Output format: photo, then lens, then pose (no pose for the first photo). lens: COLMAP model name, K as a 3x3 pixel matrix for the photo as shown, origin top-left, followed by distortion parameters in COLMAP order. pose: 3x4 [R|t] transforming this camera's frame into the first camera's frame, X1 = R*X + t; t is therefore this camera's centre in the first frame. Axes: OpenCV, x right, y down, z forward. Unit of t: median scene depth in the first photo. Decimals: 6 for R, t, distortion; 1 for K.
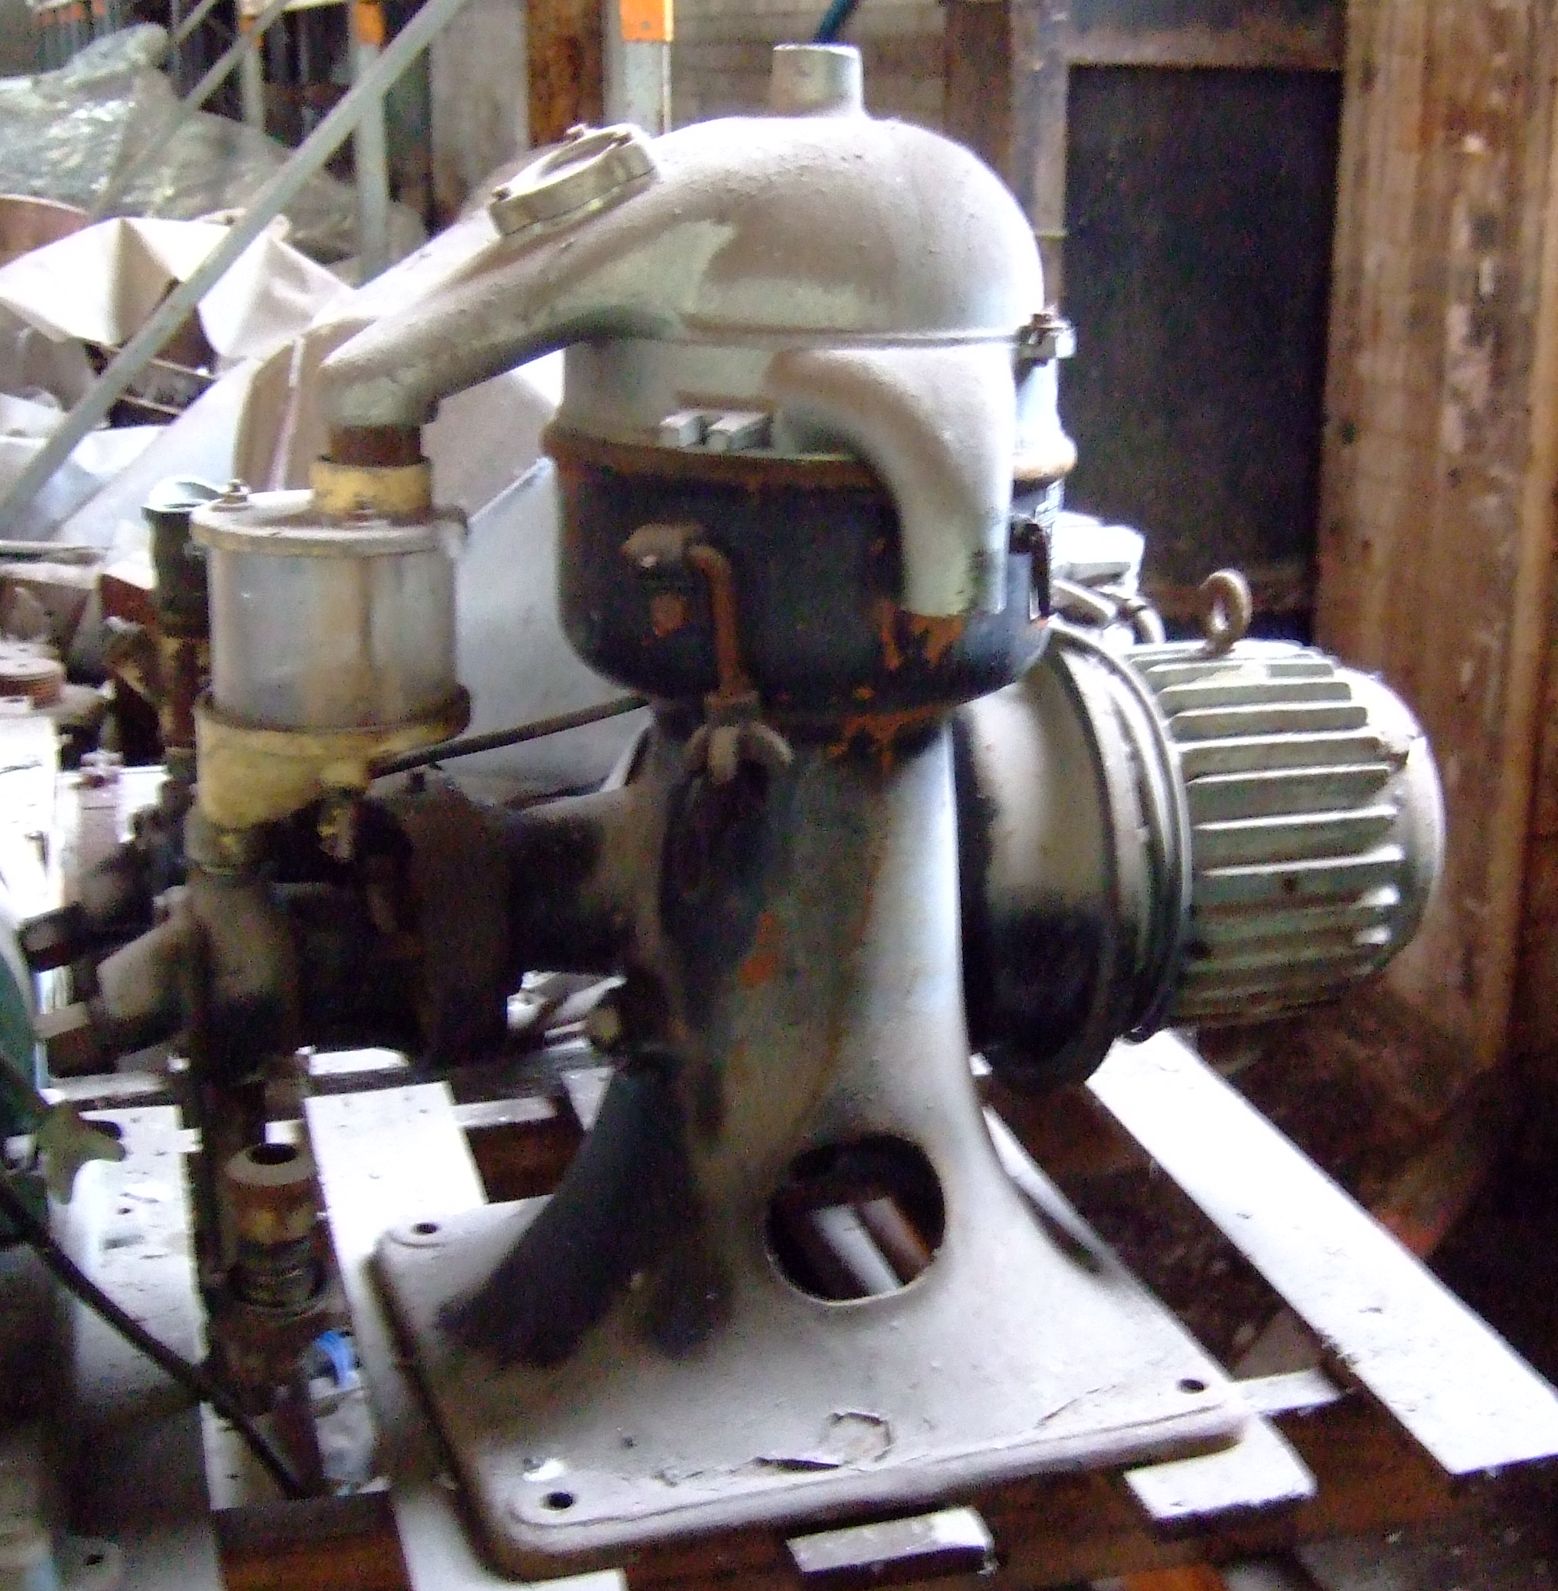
lens RADIAL K [[2254.8, 0, 778.3], [0, 2254.8, 804.8], [0, 0, 1]] dist [-0.032442, 0.000000]
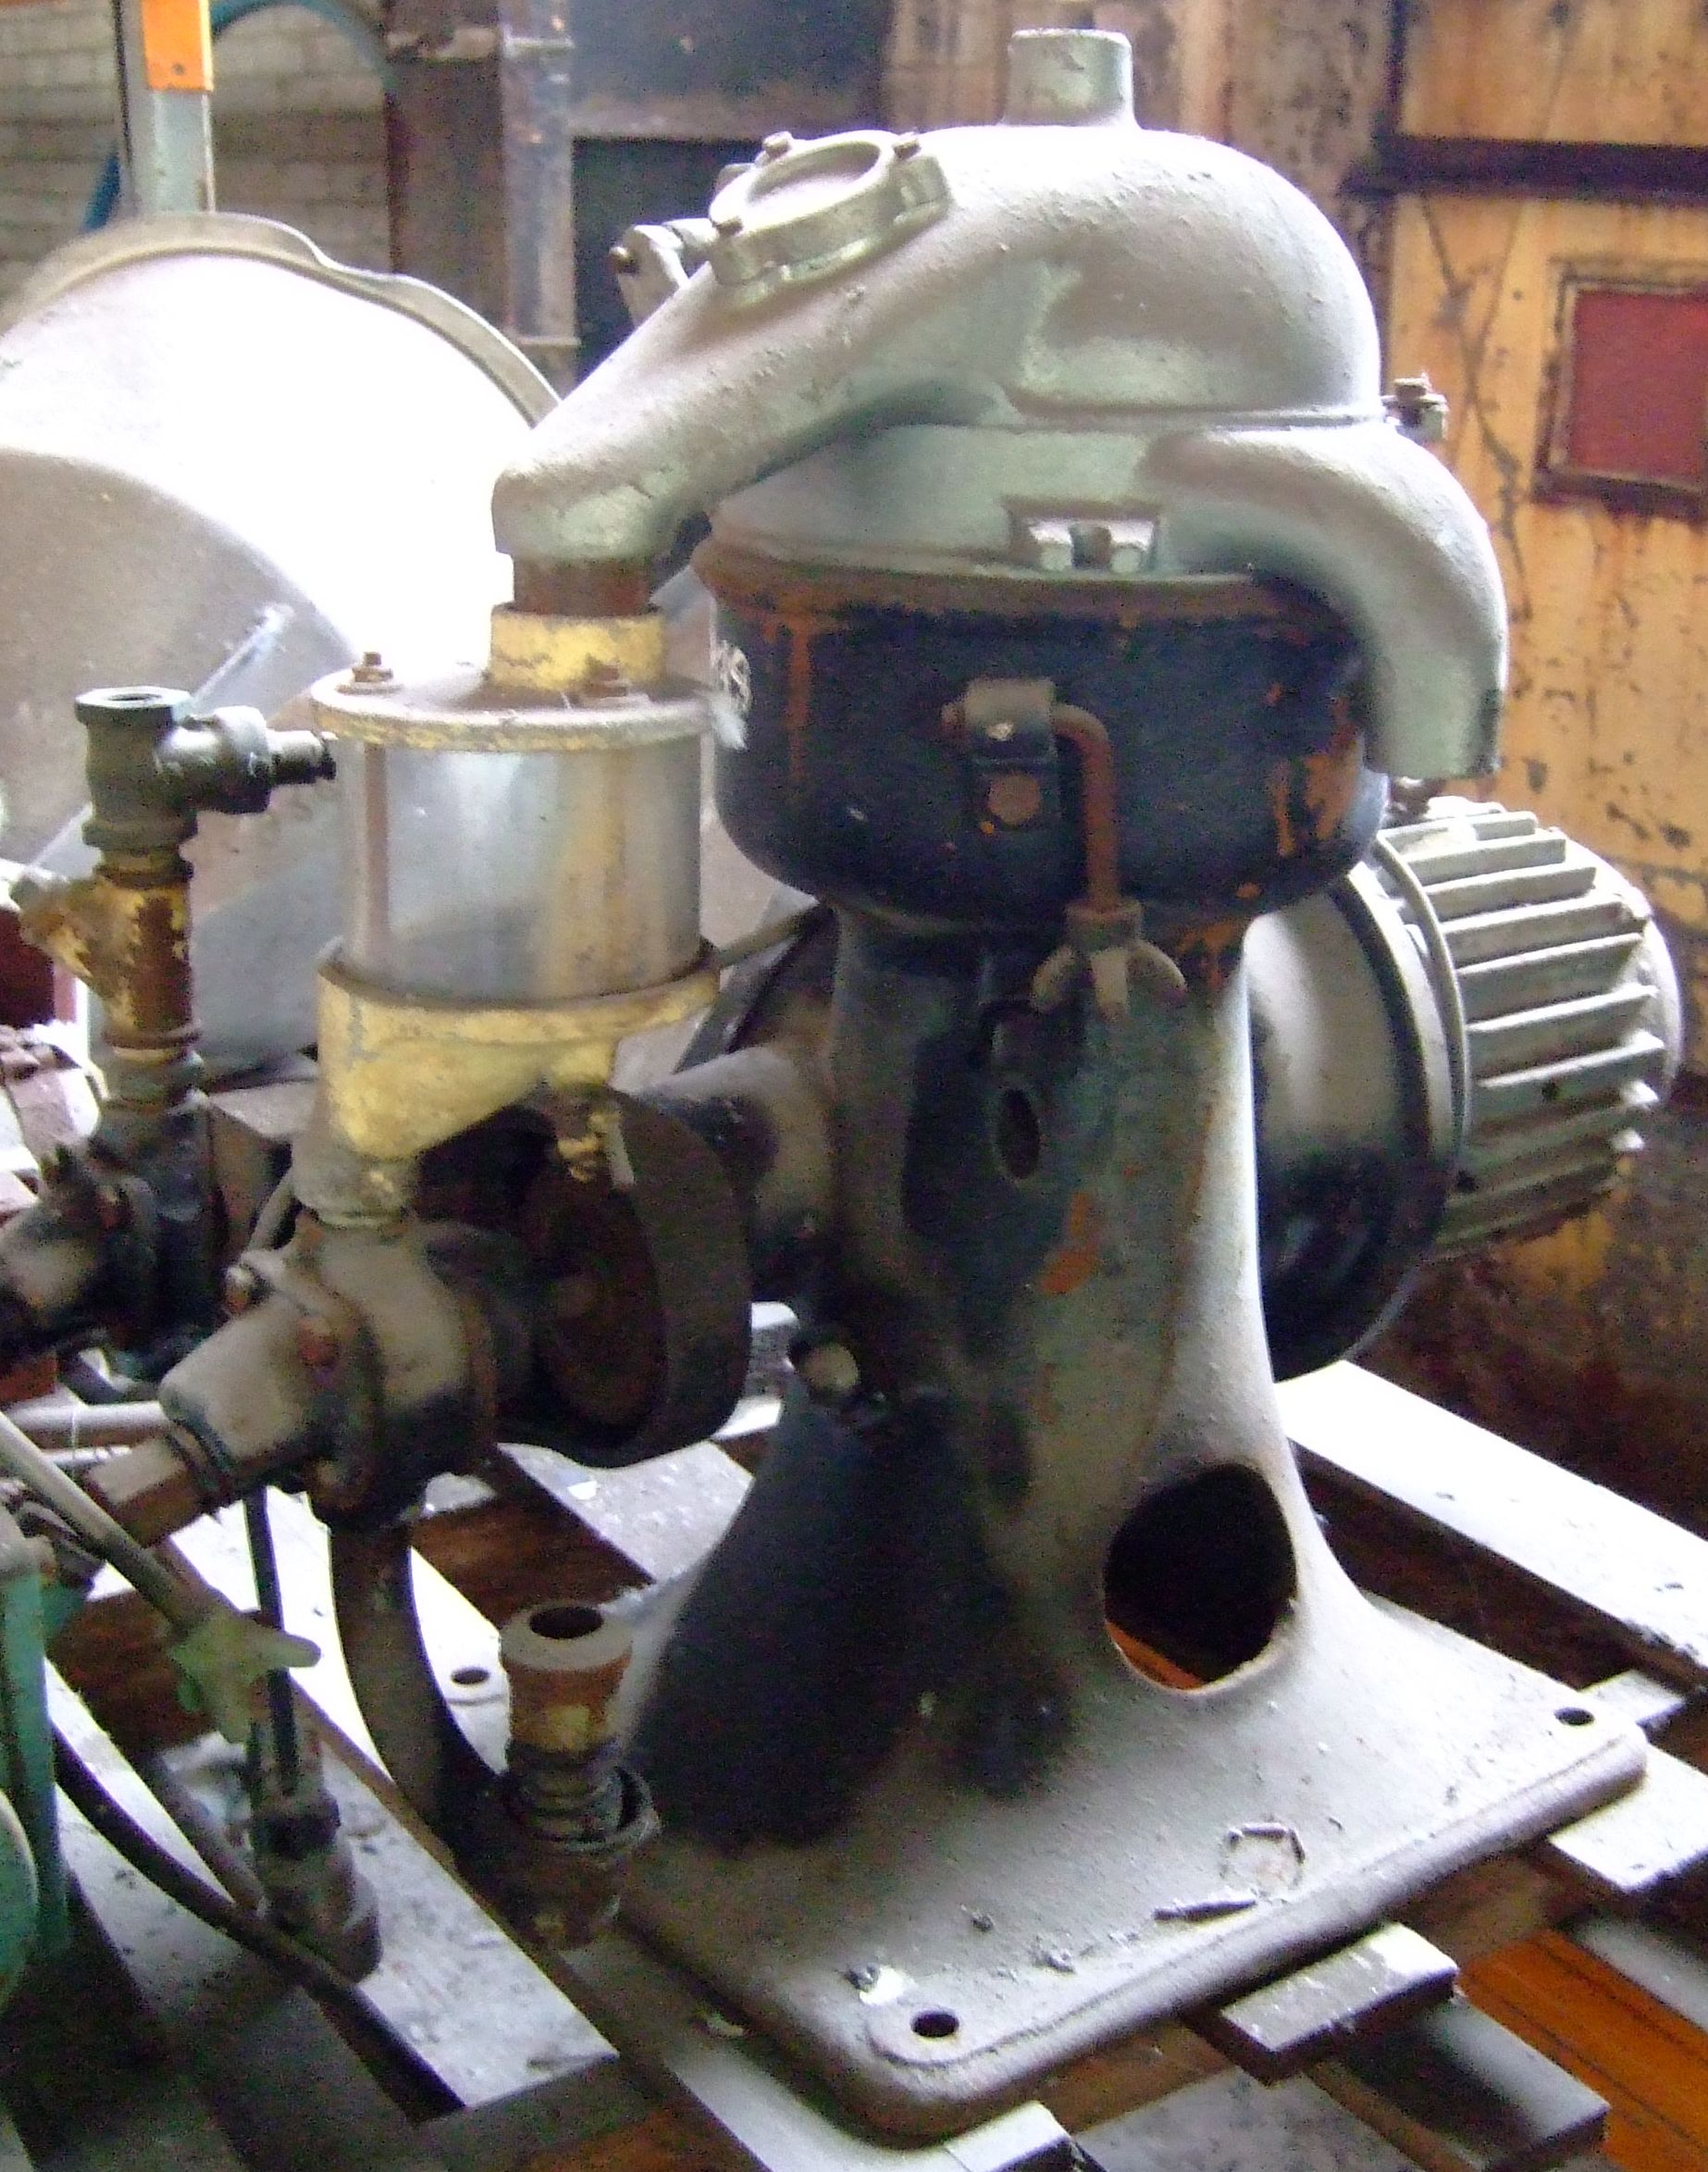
lens RADIAL K [[2611.4, 0, 854.3], [0, 2611.4, 1066.3], [0, 0, 1]] dist [-0.033360, 0.000000]
pose [[0.949115, -0.095229, 0.300186, -0.333368], [0.090450, 0.995455, 0.029808, -0.027273], [-0.301661, -0.001140, 0.953415, 0.193272]]
